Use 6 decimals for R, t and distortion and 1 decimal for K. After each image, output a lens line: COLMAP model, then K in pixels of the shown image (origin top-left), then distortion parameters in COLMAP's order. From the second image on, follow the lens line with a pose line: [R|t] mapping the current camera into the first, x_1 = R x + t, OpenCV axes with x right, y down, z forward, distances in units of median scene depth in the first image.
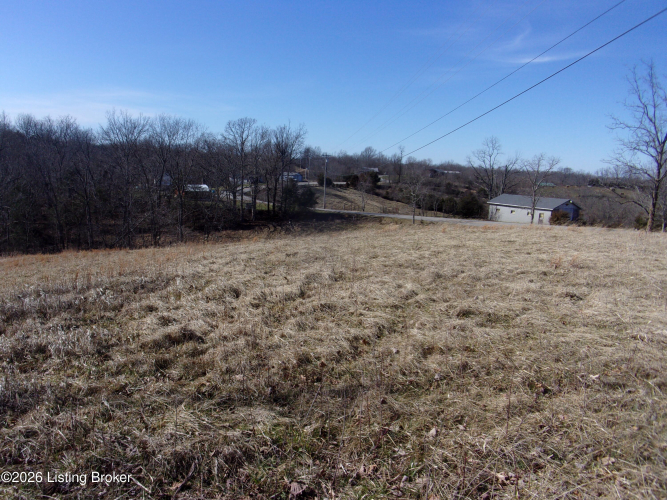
lens RADIAL K [[541.2, 0, 328.2], [0, 541.2, 249.8], [0, 0, 1]] dist [0.012297, -0.052173]
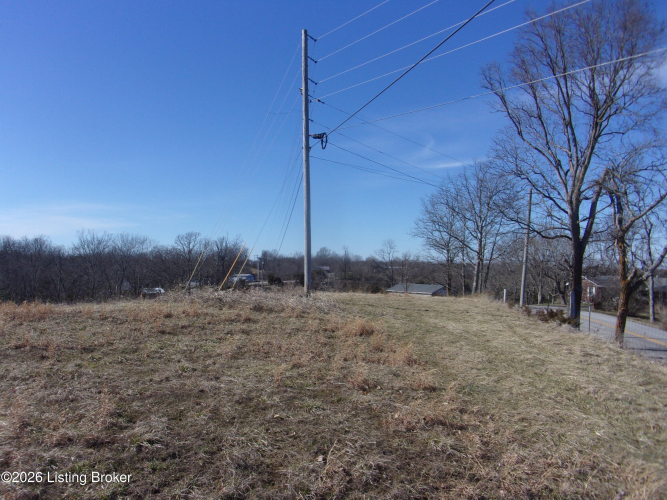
lens RADIAL K [[541.2, 0, 328.2], [0, 541.2, 249.8], [0, 0, 1]] dist [0.012297, -0.052173]
pose [[0.997036, -0.042630, 0.064051, 0.077265], [0.053572, 0.982164, -0.180234, 0.036705], [-0.055225, 0.183131, 0.981536, -0.225626]]
